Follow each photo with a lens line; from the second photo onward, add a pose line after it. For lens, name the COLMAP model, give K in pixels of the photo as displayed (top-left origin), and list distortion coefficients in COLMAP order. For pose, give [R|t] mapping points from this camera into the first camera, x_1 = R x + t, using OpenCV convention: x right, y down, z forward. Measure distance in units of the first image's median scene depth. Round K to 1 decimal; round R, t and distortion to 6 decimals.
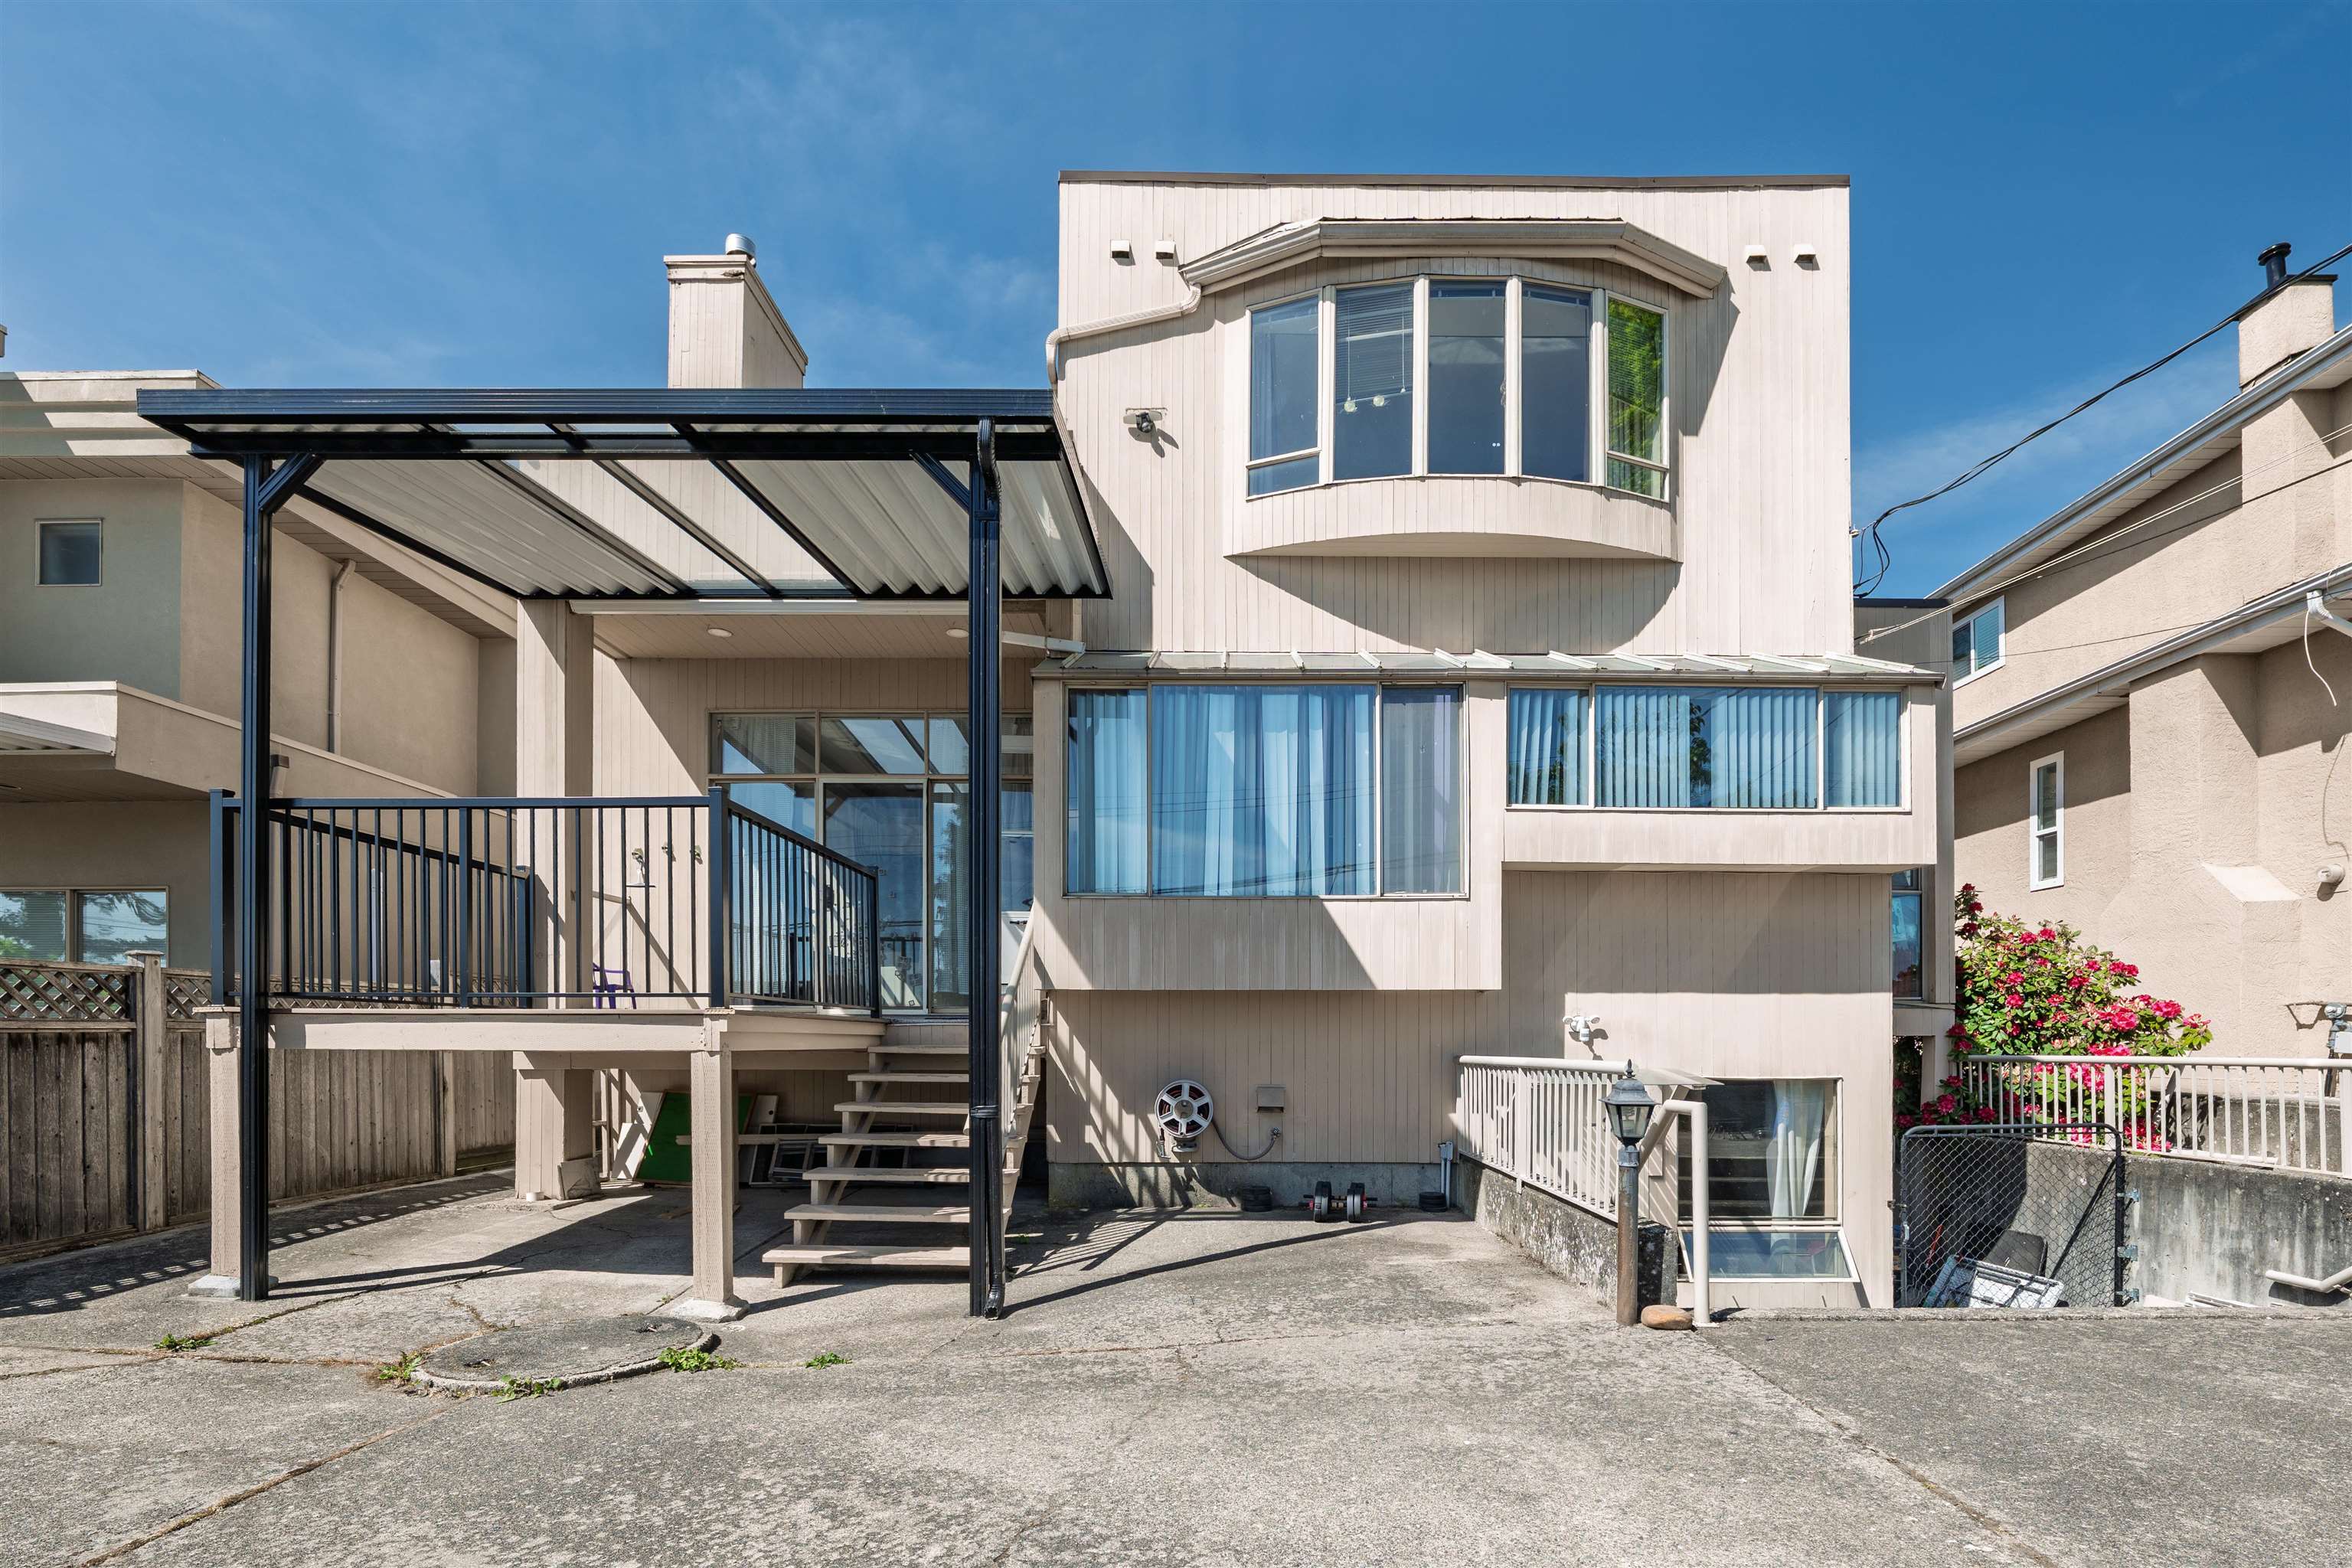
lens RADIAL K [[1053.8, 0, 1219.9], [0, 1053.8, 1043.5], [0, 0, 1]] dist [-0.013916, 0.000734]
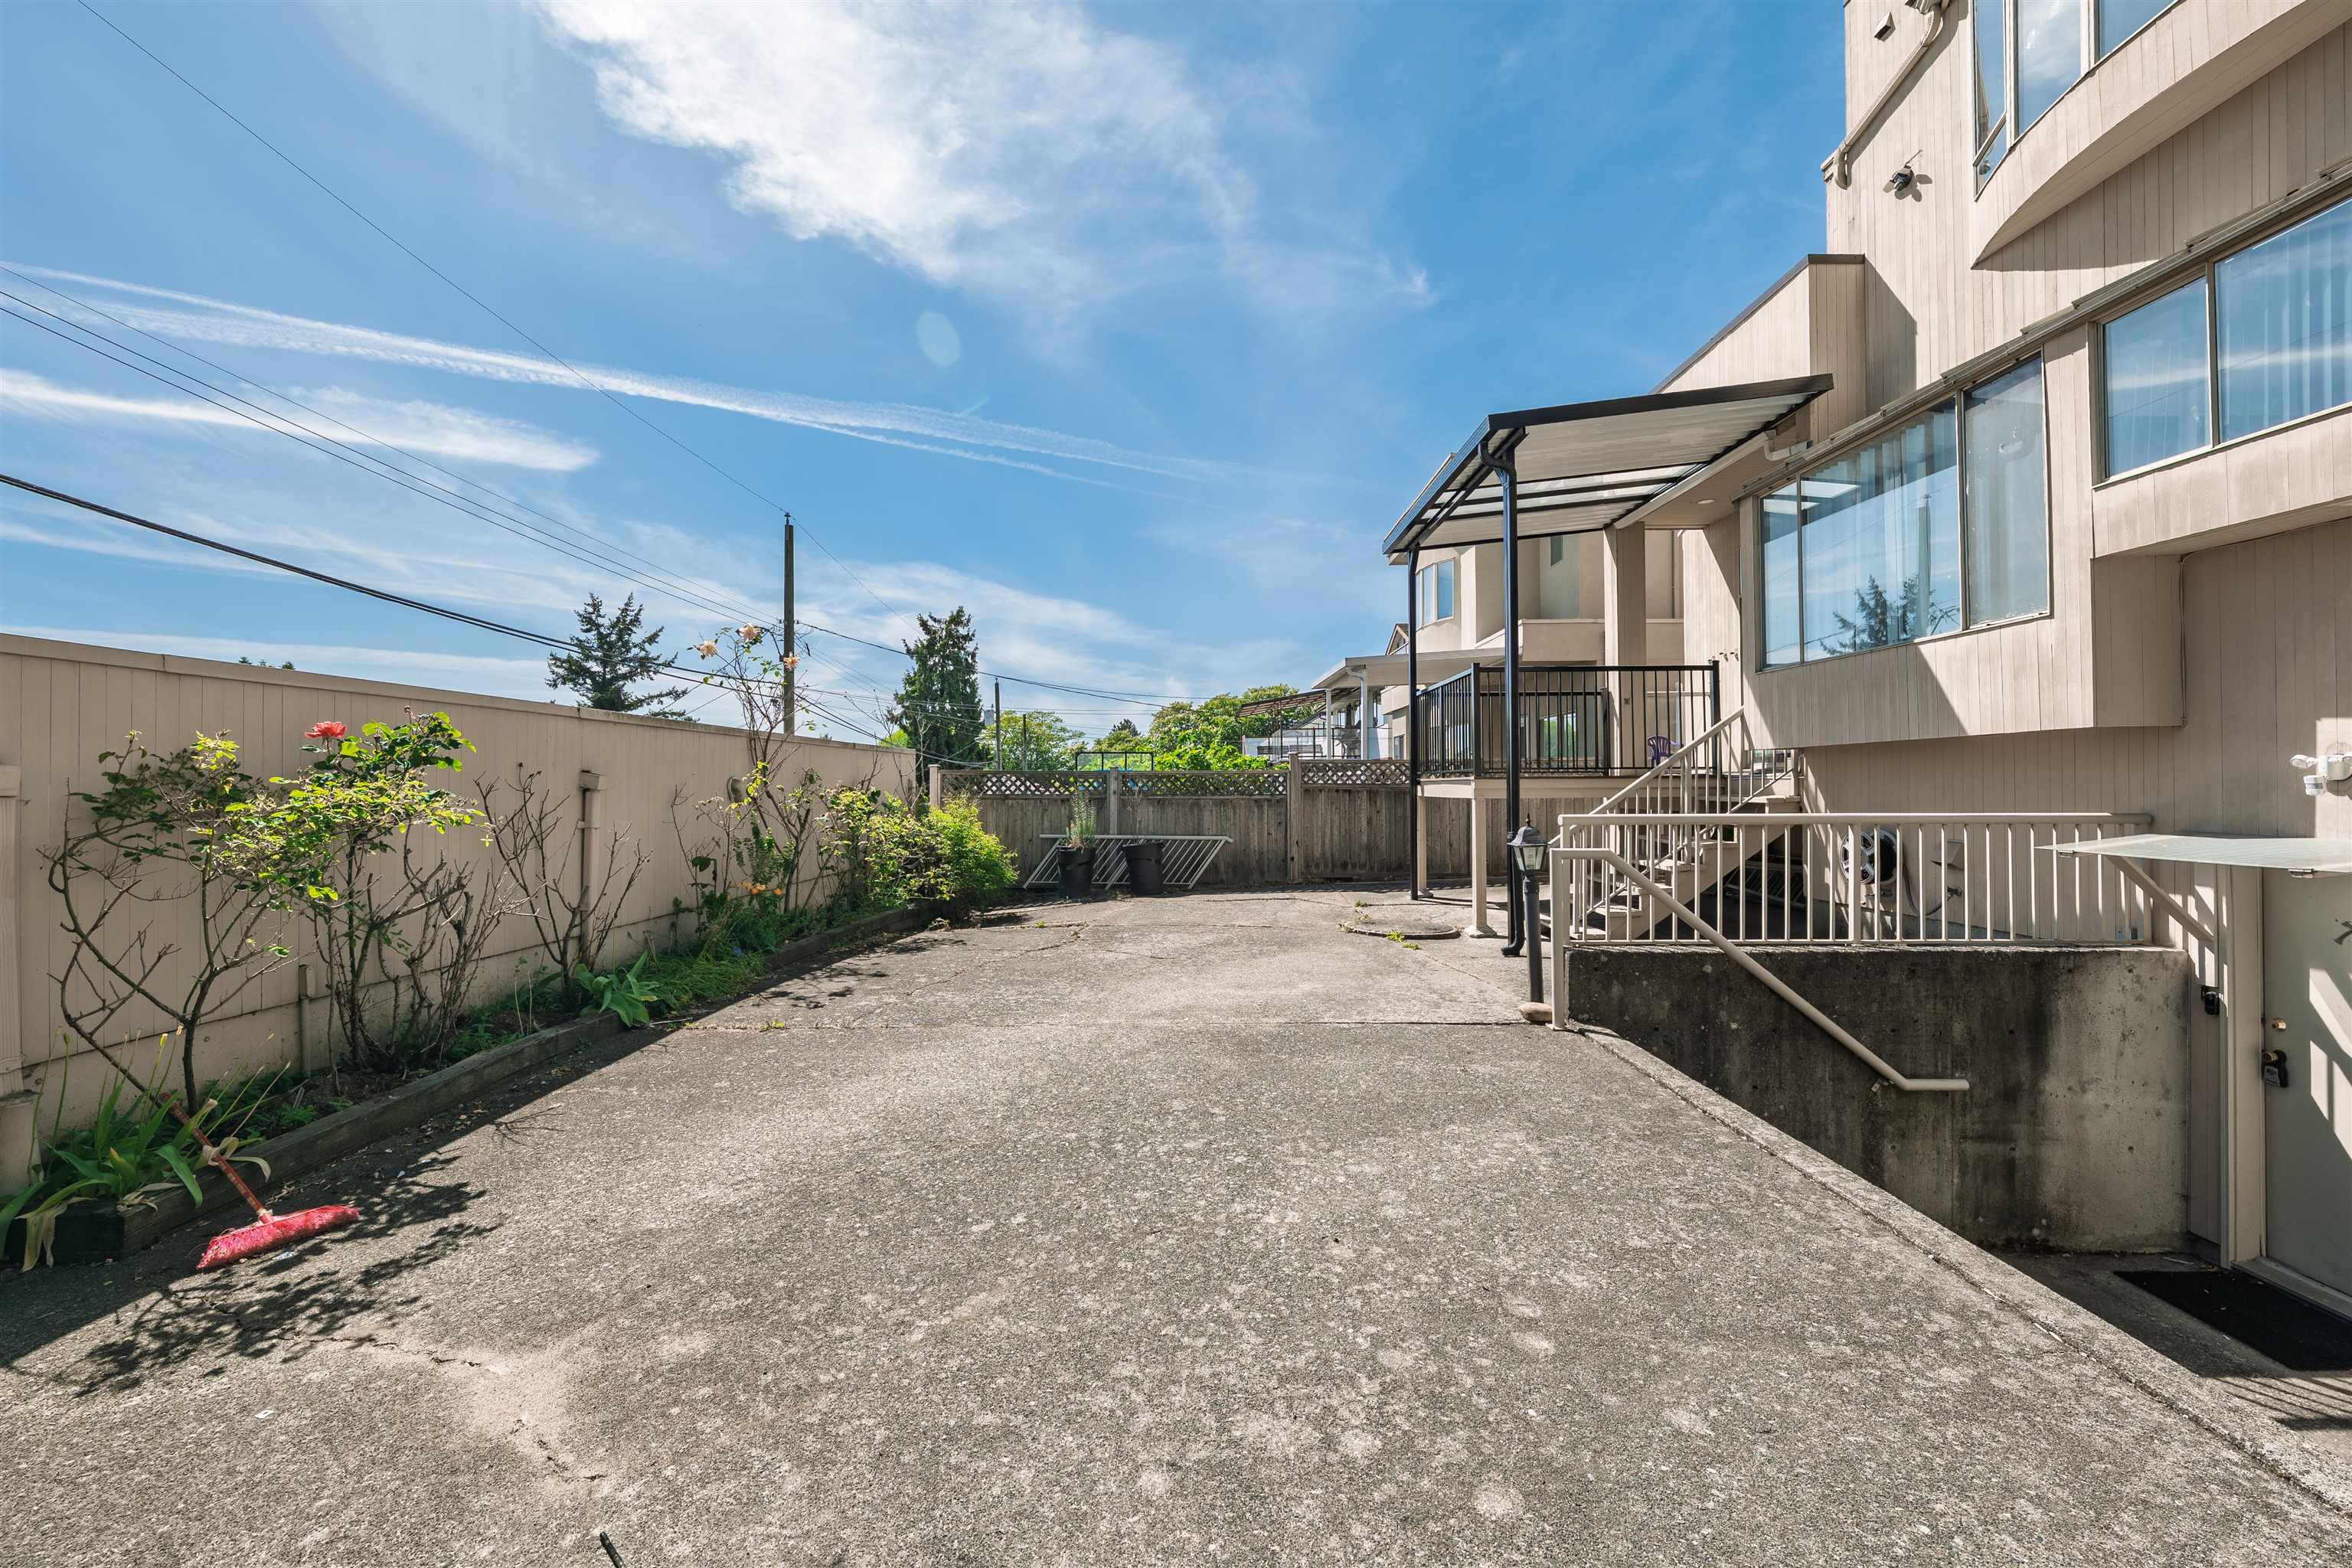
lens RADIAL K [[948.4, 0, 1168.2], [0, 948.4, 782.1], [0, 0, 1]] dist [-0.009529, -0.001422]
pose [[-0.016075, -0.004879, -0.999859, 0.887226], [0.005493, 0.999973, -0.004967, -0.010866], [0.999856, -0.005572, -0.016048, 0.319376]]
